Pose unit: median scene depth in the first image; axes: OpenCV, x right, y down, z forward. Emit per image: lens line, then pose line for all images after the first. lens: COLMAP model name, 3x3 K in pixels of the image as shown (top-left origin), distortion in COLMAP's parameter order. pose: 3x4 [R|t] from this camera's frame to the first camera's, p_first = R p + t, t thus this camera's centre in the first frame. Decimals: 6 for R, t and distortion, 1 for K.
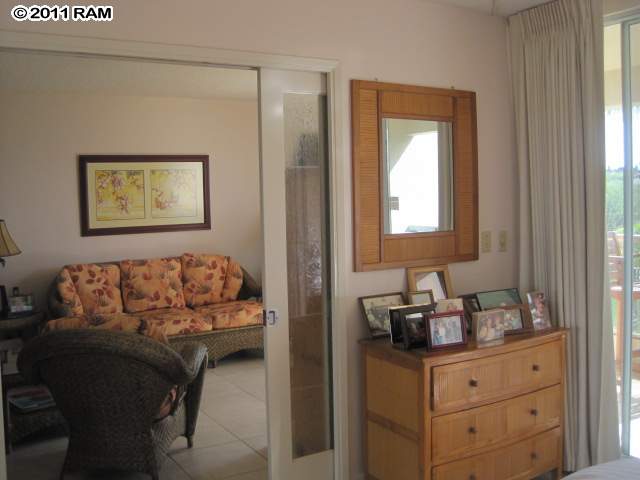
lens RADIAL K [[655.5, 0, 321.7], [0, 655.5, 243.9], [0, 0, 1]] dist [-0.147406, 0.000000]
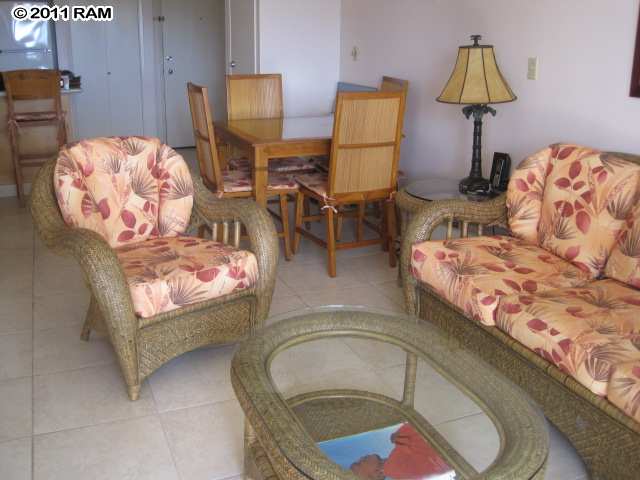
lens RADIAL K [[655.5, 0, 319.5], [0, 655.5, 240.6], [0, 0, 1]] dist [-0.147406, 0.000000]
pose [[-0.152933, 0.319445, -0.935182, 0.145514], [-0.076985, 0.939588, 0.333540, -0.049257], [0.985233, 0.123004, -0.119102, 0.836028]]
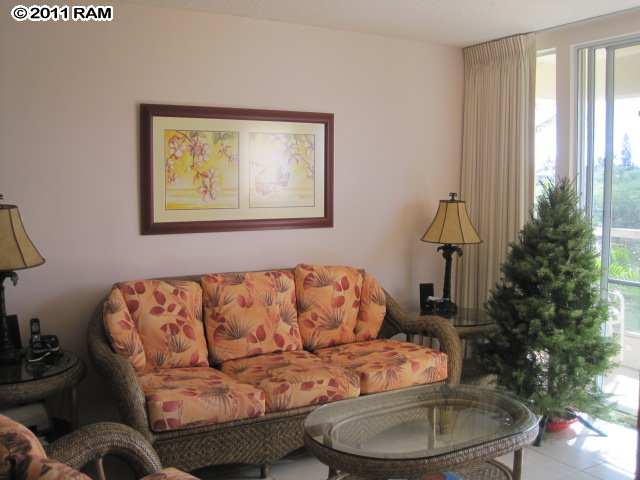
lens RADIAL K [[655.5, 0, 316.9], [0, 655.5, 233.2], [0, 0, 1]] dist [-0.147406, 0.000000]
pose [[0.999444, 0.026197, -0.020604, -0.190158], [-0.026157, 0.999655, 0.002202, -0.018783], [0.020655, -0.001662, 0.999785, 0.374444]]
